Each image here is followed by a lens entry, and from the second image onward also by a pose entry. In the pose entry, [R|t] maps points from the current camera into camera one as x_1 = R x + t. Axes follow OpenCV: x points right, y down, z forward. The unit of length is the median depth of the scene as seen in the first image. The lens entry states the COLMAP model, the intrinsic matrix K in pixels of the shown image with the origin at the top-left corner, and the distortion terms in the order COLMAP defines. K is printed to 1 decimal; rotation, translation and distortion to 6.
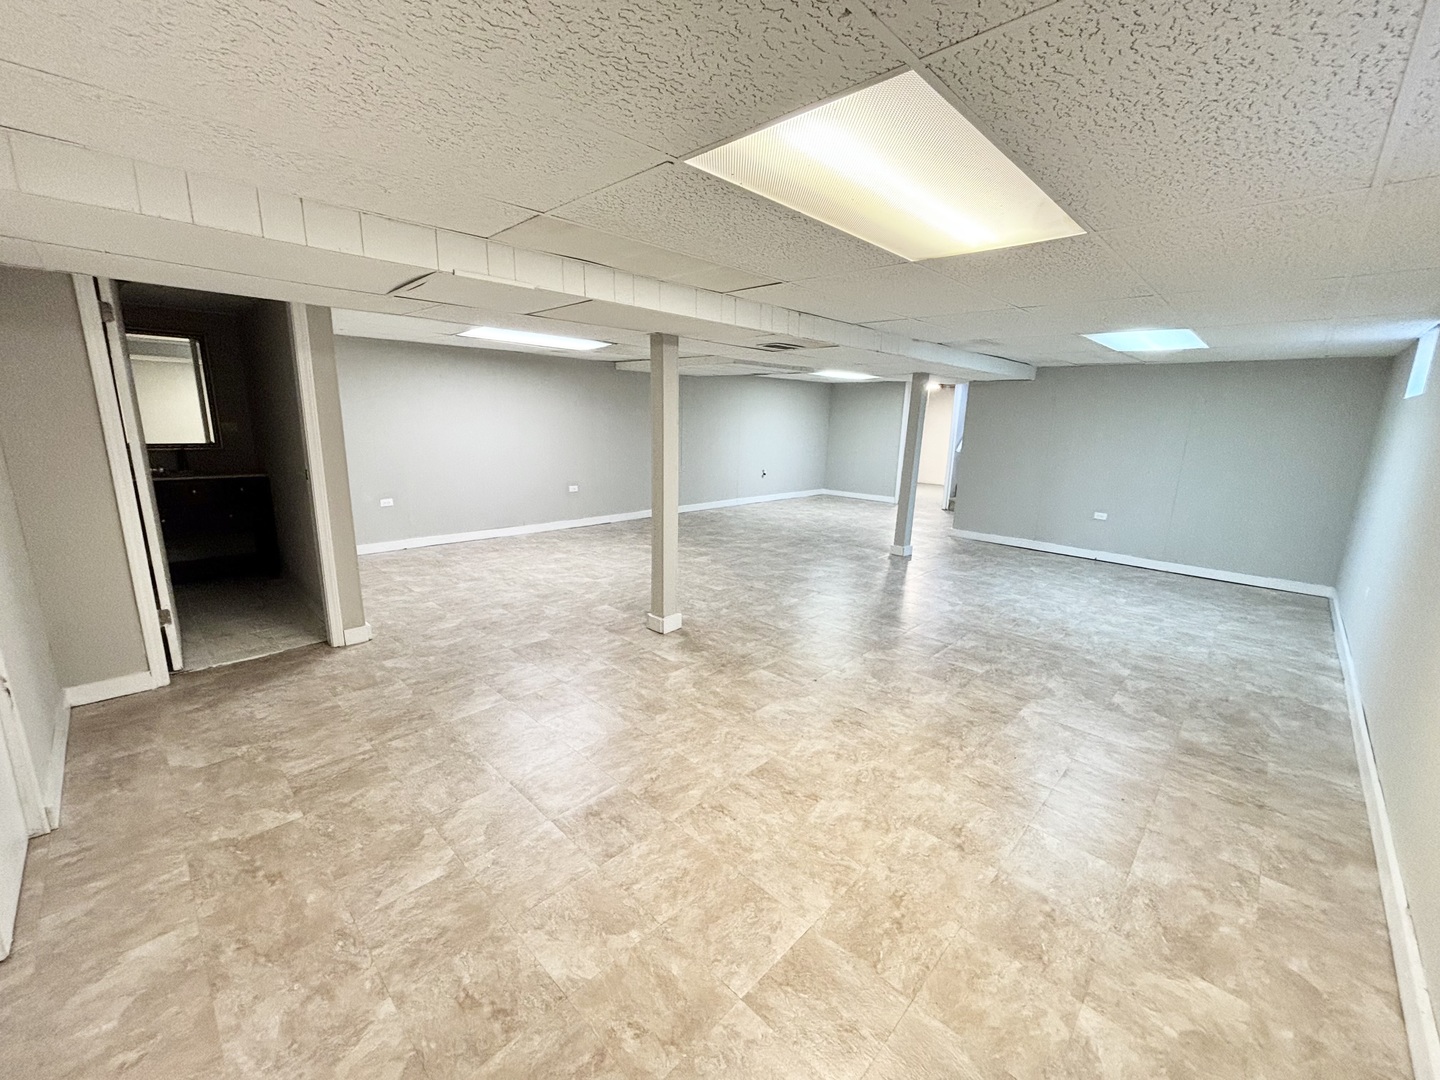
lens RADIAL K [[580.4, 0, 717.0], [0, 580.4, 537.1], [0, 0, 1]] dist [0.000876, 0.000179]
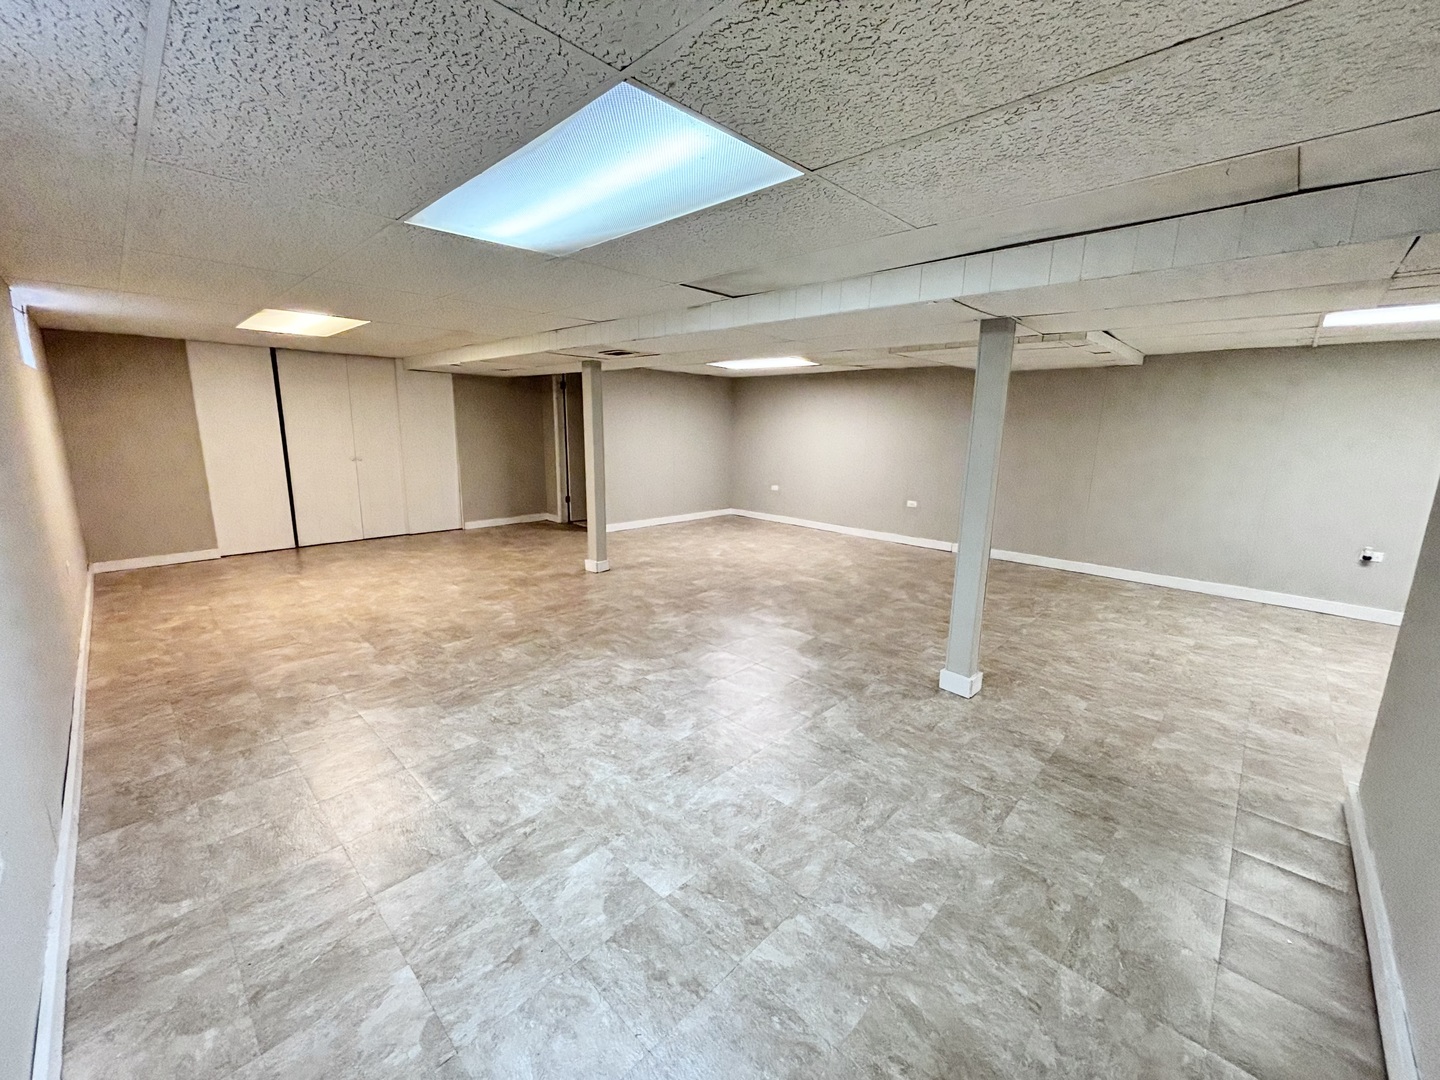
lens RADIAL K [[580.4, 0, 717.0], [0, 580.4, 537.1], [0, 0, 1]] dist [0.000876, 0.000179]
pose [[0.004208, 0.167358, -0.985887, 1.425514], [-0.222880, 0.961253, 0.162225, -0.234230], [0.974837, 0.219052, 0.041346, 1.358171]]
